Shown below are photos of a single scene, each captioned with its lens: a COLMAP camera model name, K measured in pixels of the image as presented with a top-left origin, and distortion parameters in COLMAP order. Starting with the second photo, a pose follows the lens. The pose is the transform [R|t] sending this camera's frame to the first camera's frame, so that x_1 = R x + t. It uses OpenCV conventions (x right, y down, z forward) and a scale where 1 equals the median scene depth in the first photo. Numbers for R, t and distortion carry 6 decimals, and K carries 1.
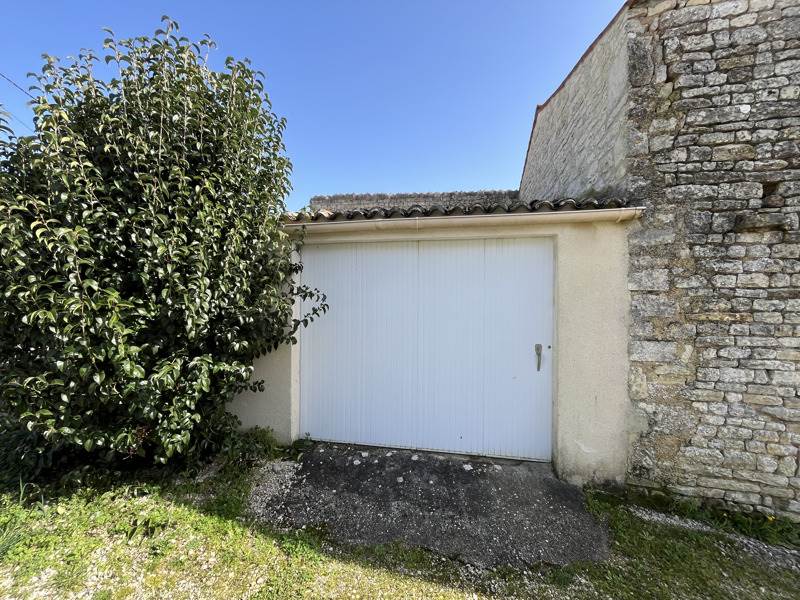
lens RADIAL K [[323.7, 0, 398.7], [0, 323.7, 300.5], [0, 0, 1]] dist [-0.002055, -0.000327]
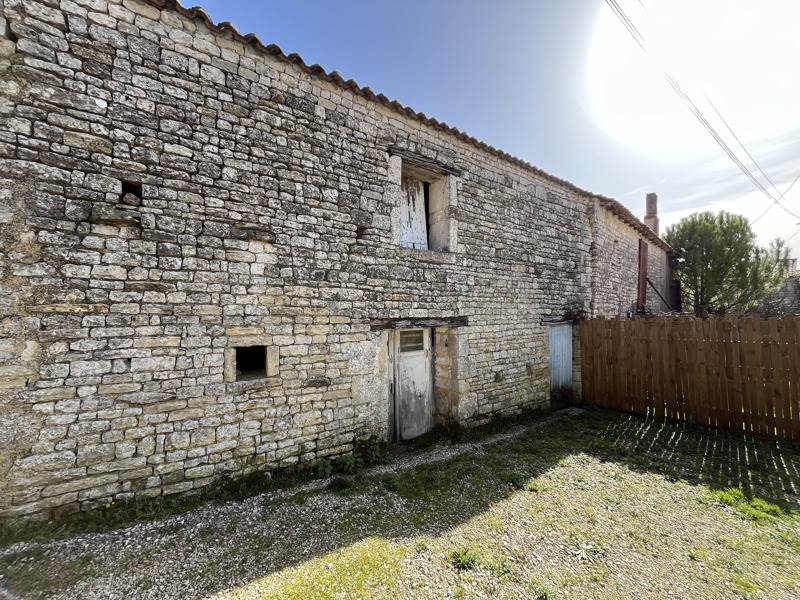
lens RADIAL K [[323.7, 0, 398.7], [0, 323.7, 300.5], [0, 0, 1]] dist [-0.002055, -0.000327]
pose [[0.665465, 0.016769, 0.746240, 0.924208], [0.011574, 0.999396, -0.032779, 0.069870], [-0.746339, 0.030450, 0.664869, -0.351590]]
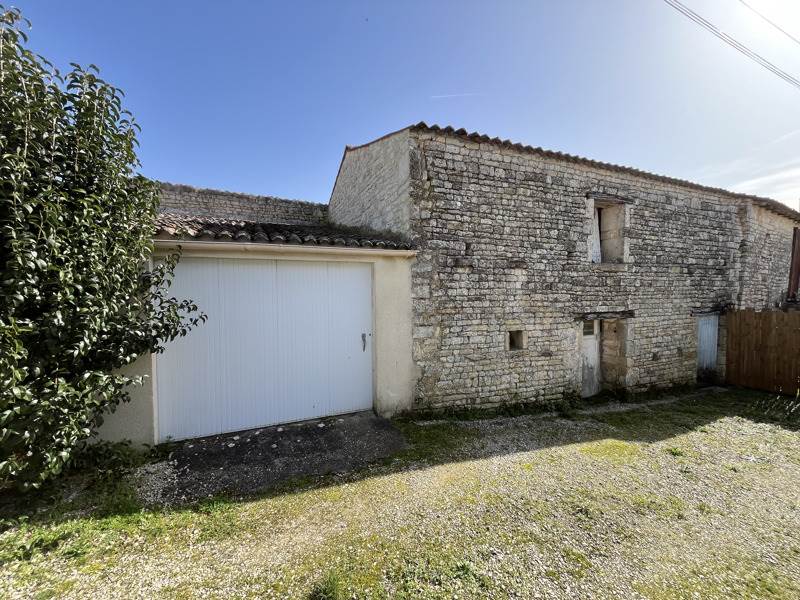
lens RADIAL K [[323.7, 0, 398.7], [0, 323.7, 300.5], [0, 0, 1]] dist [-0.002055, -0.000327]
pose [[0.817468, -0.027286, 0.575327, -0.352499], [0.014656, 0.999539, 0.026581, -0.066822], [-0.575787, -0.013298, 0.817492, -0.385479]]
